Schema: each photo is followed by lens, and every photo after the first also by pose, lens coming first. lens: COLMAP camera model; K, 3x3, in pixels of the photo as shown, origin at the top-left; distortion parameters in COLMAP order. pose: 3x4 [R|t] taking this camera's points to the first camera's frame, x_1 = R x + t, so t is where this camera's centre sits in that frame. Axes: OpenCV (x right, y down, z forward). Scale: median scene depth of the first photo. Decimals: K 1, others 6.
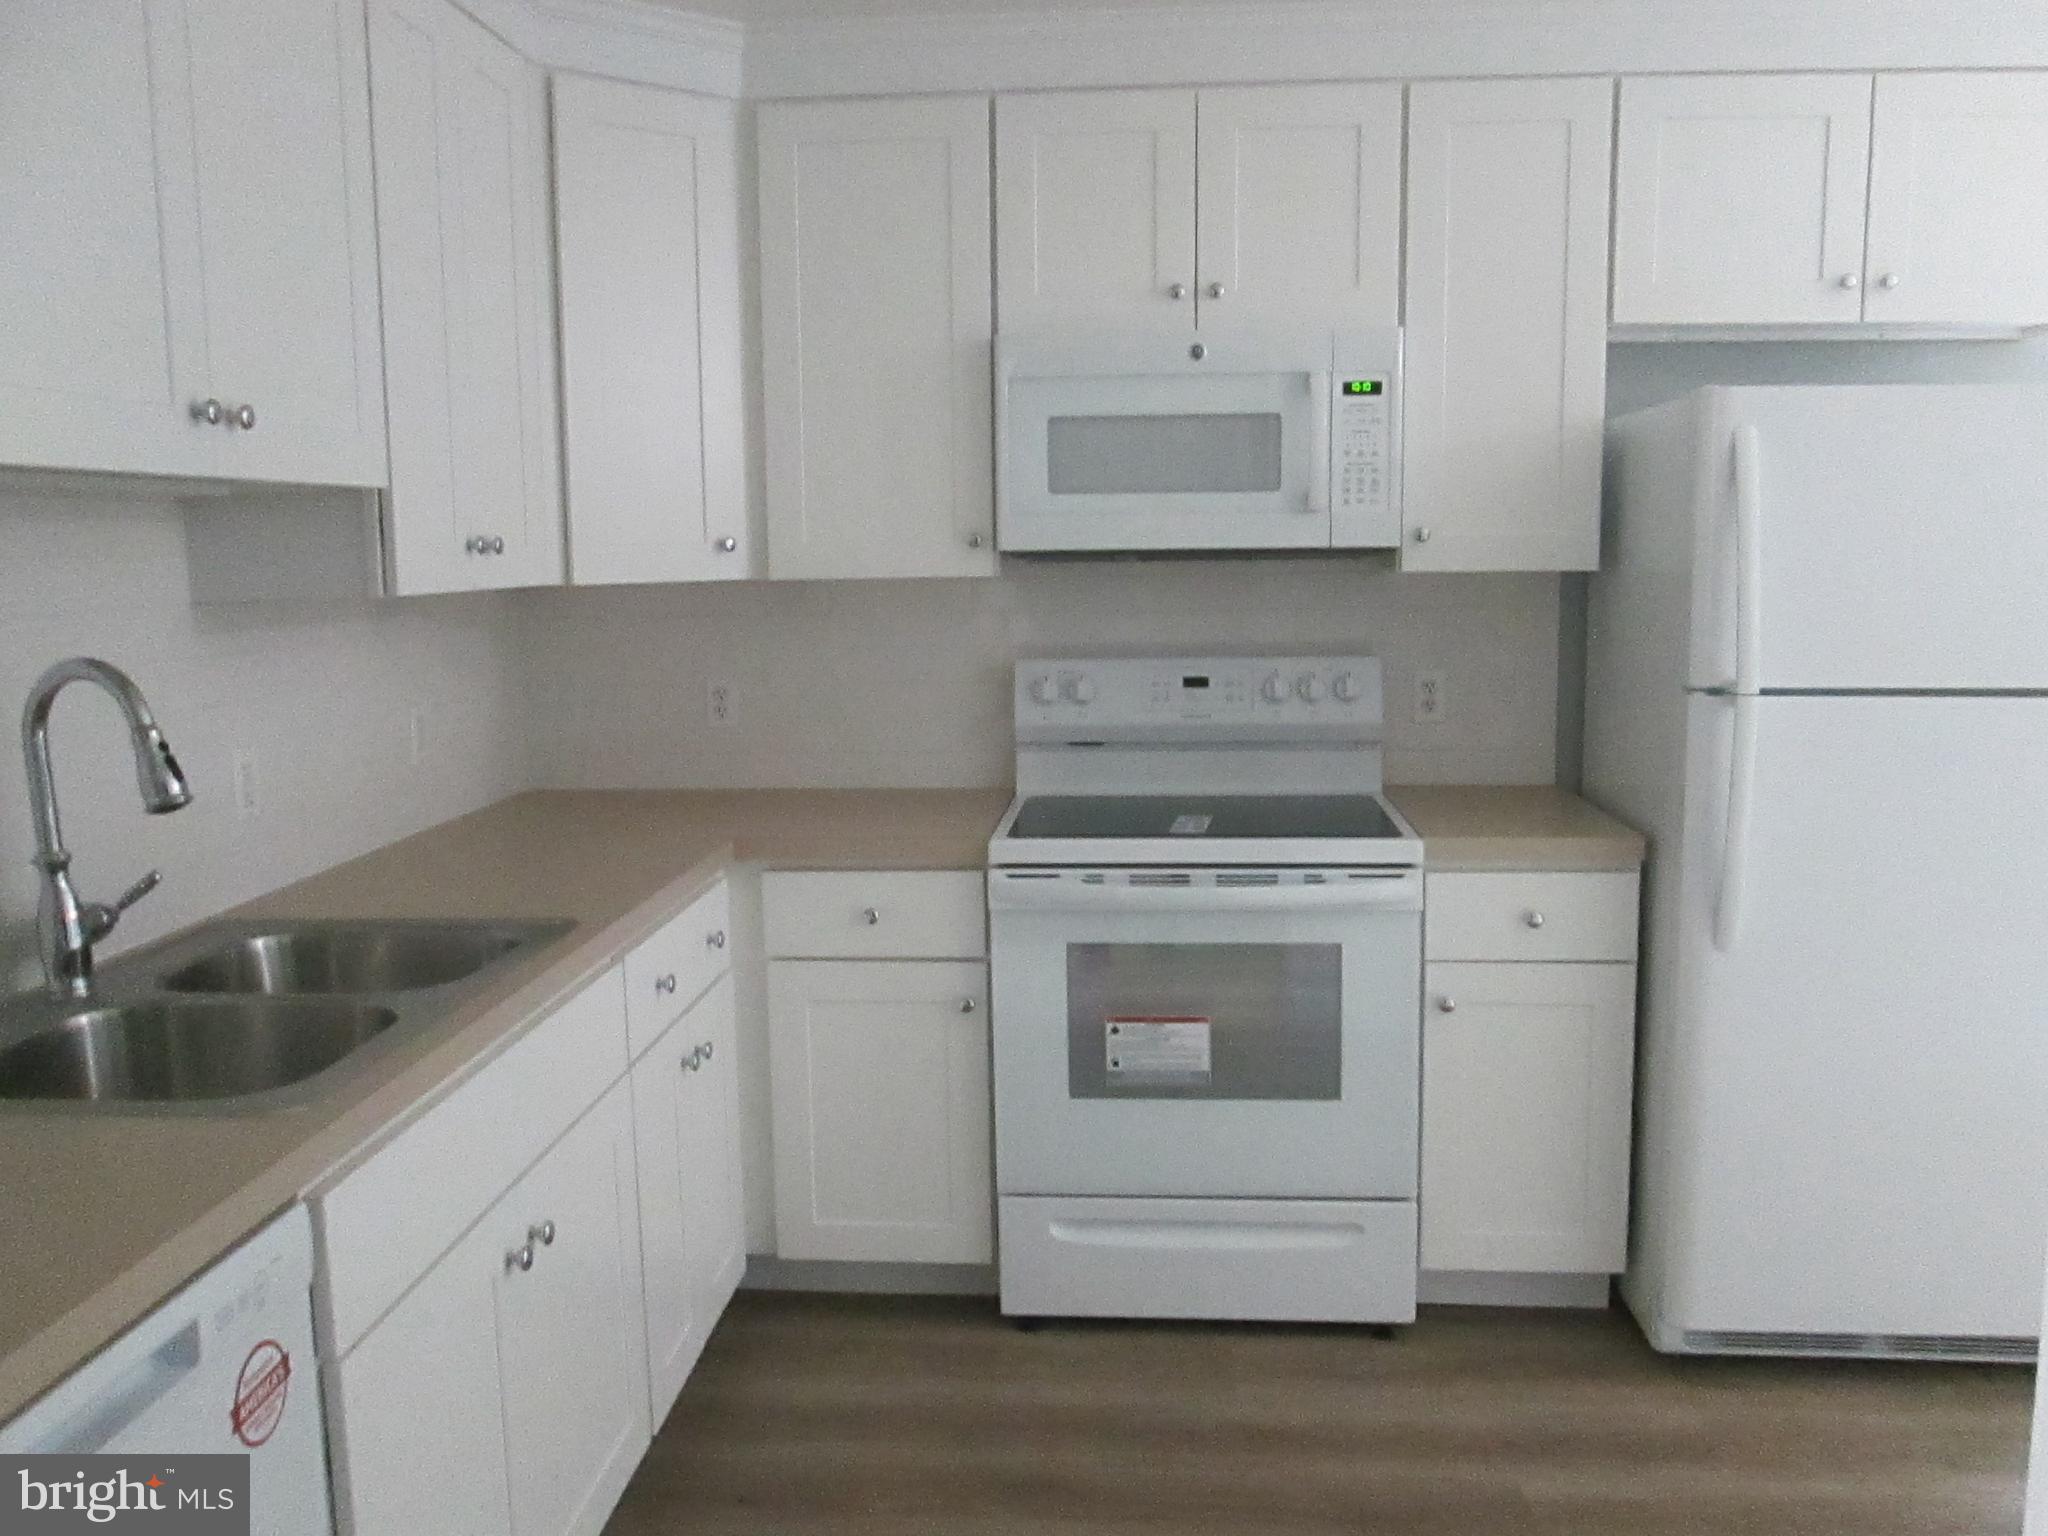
lens RADIAL K [[1711.4, 0, 1024.0], [0, 1711.4, 768.0], [0, 0, 1]] dist [-0.051645, 0.012766]
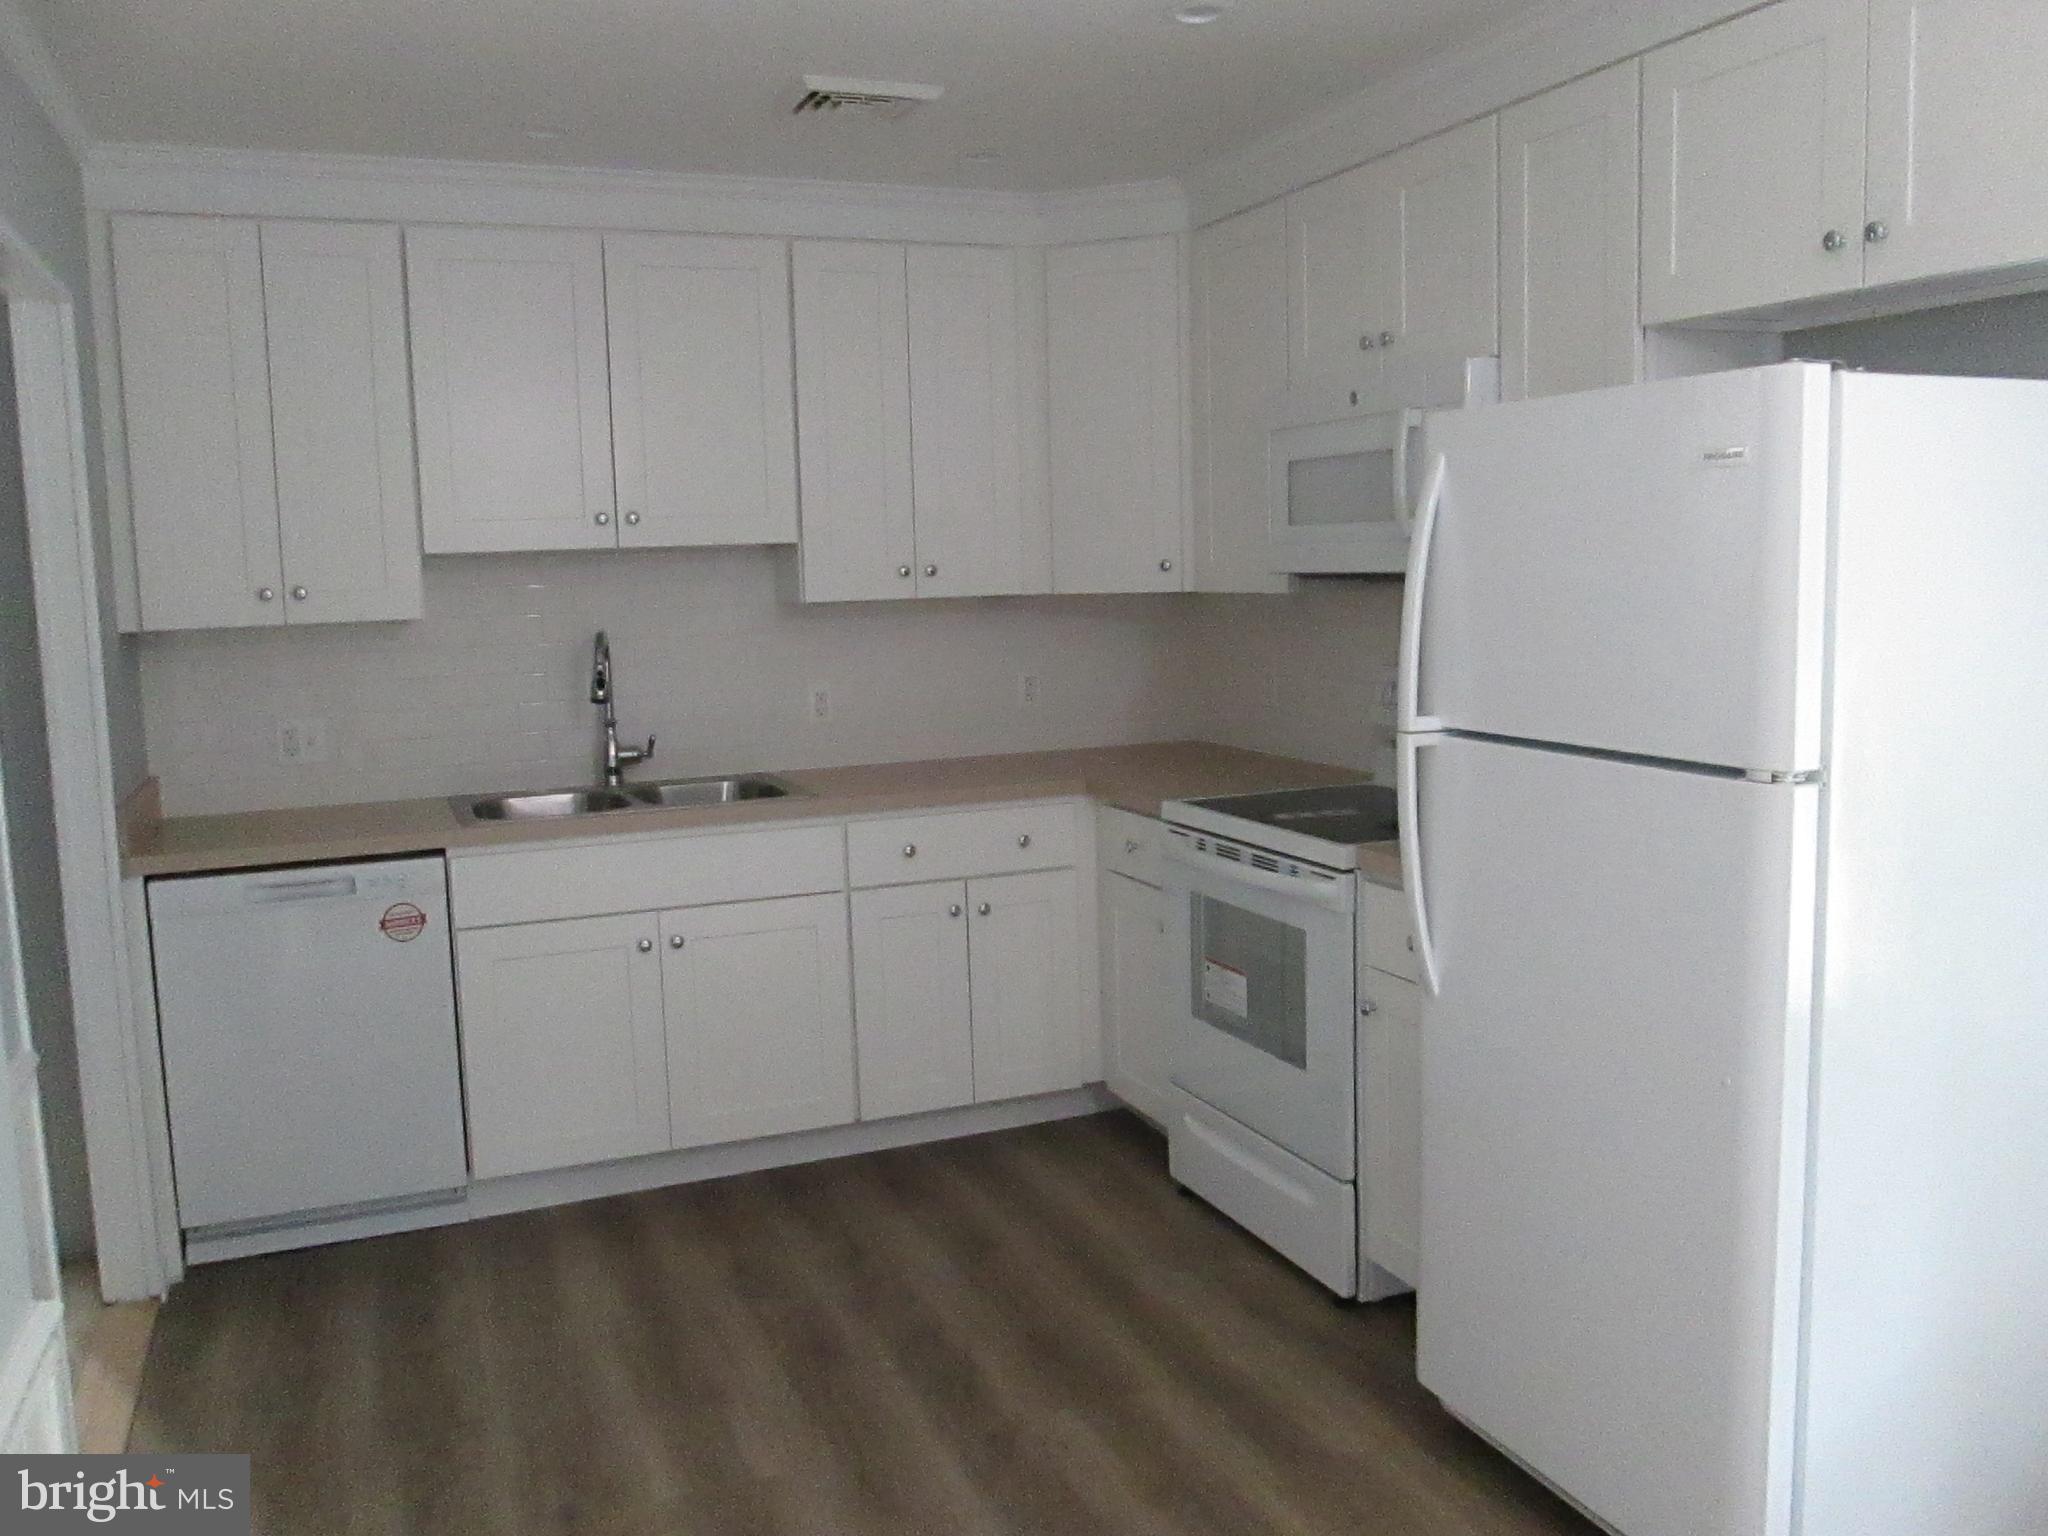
lens RADIAL K [[1711.4, 0, 1024.0], [0, 1711.4, 768.0], [0, 0, 1]] dist [-0.051645, 0.012766]
pose [[0.440565, 0.108639, -0.891123, 1.068207], [-0.094100, 0.992771, 0.074509, -0.067058], [0.892775, 0.051029, 0.447603, 0.325456]]
